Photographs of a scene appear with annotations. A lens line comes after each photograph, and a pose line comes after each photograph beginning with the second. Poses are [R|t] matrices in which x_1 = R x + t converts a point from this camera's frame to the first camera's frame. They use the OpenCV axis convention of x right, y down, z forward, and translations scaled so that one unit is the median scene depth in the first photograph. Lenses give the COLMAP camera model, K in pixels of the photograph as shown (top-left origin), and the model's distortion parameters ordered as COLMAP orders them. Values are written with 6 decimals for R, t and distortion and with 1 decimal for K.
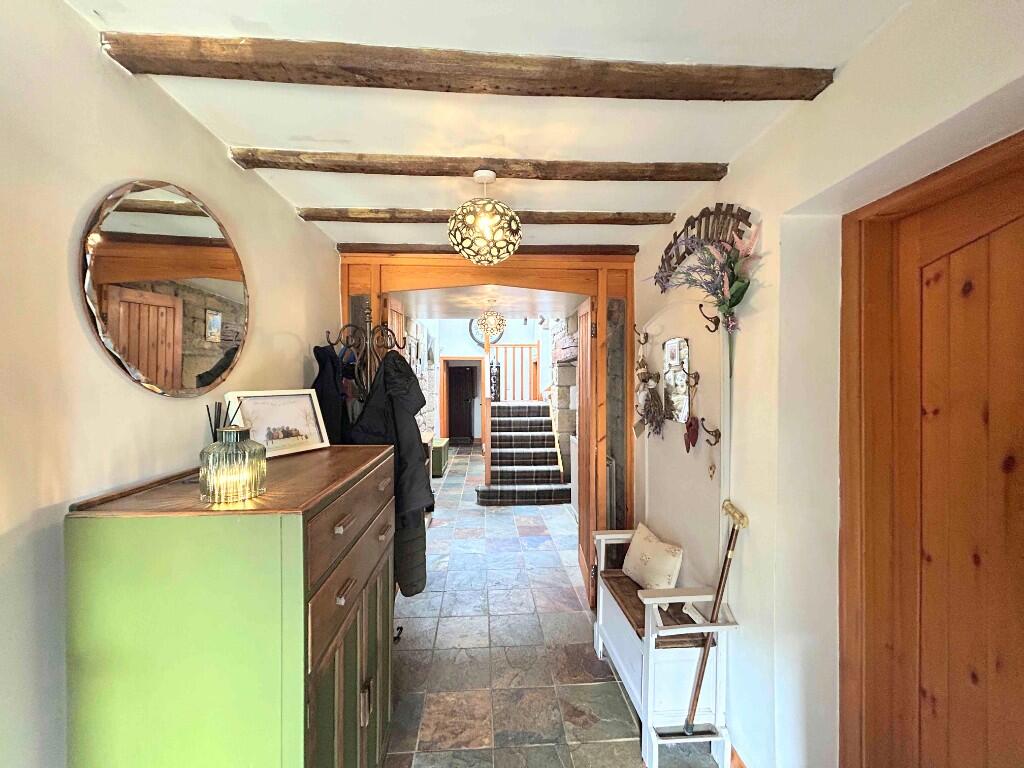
lens RADIAL K [[415.5, 0, 511.1], [0, 415.5, 382.7], [0, 0, 1]] dist [0.000890, 0.000116]
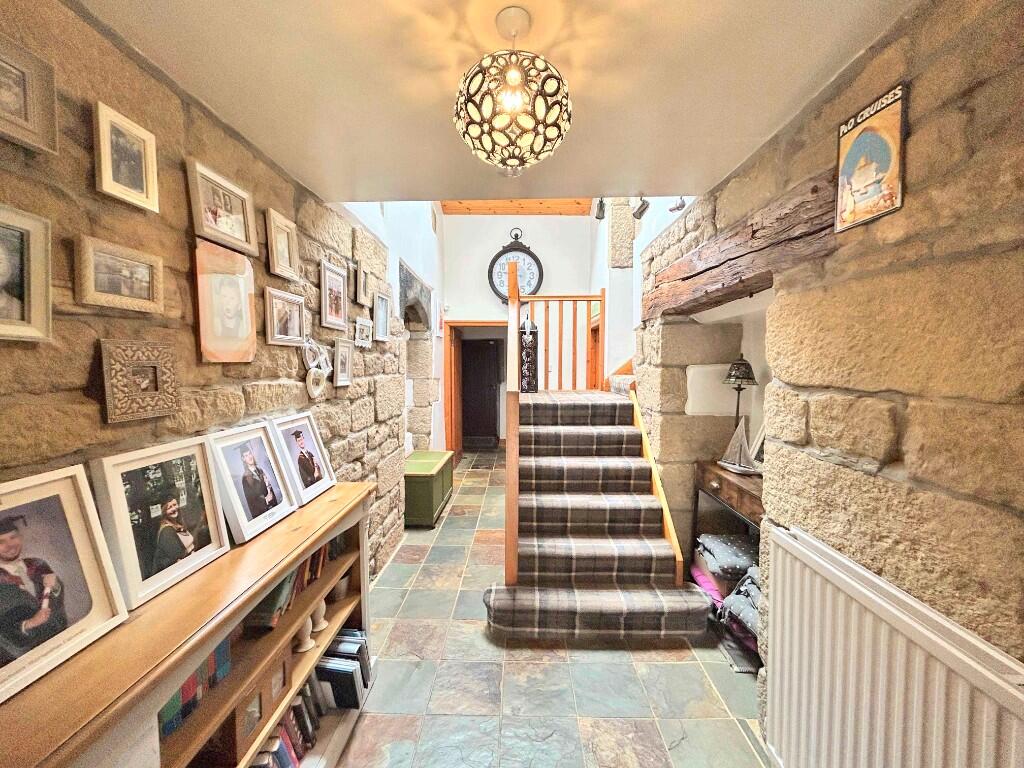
lens RADIAL K [[415.5, 0, 511.1], [0, 415.5, 384.3], [0, 0, 1]] dist [0.000890, 0.000116]
pose [[0.996702, 0.007011, -0.080844, -0.018118], [-0.003262, 0.998917, 0.046412, 0.007564], [0.081082, -0.045996, 0.995646, 0.480472]]
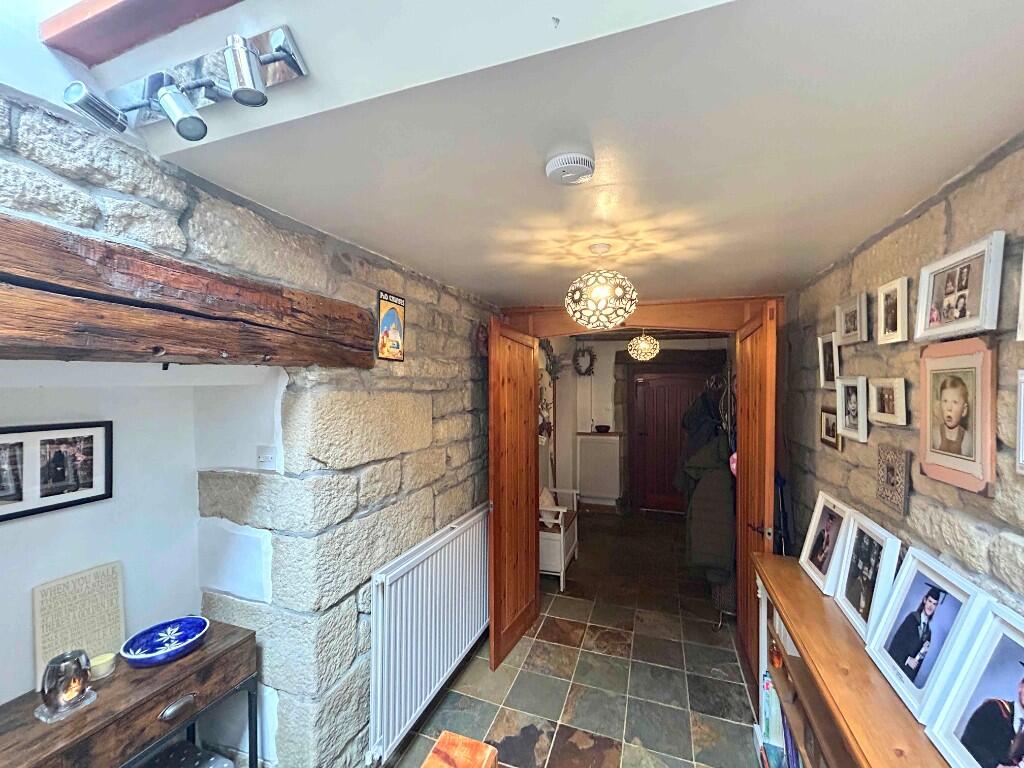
lens RADIAL K [[415.5, 0, 510.2], [0, 415.5, 380.0], [0, 0, 1]] dist [0.000890, 0.000116]
pose [[-0.914018, 0.009038, 0.405573, -0.128200], [0.006264, 0.999947, -0.008165, -0.062301], [-0.405625, -0.004923, -0.914026, 1.181106]]
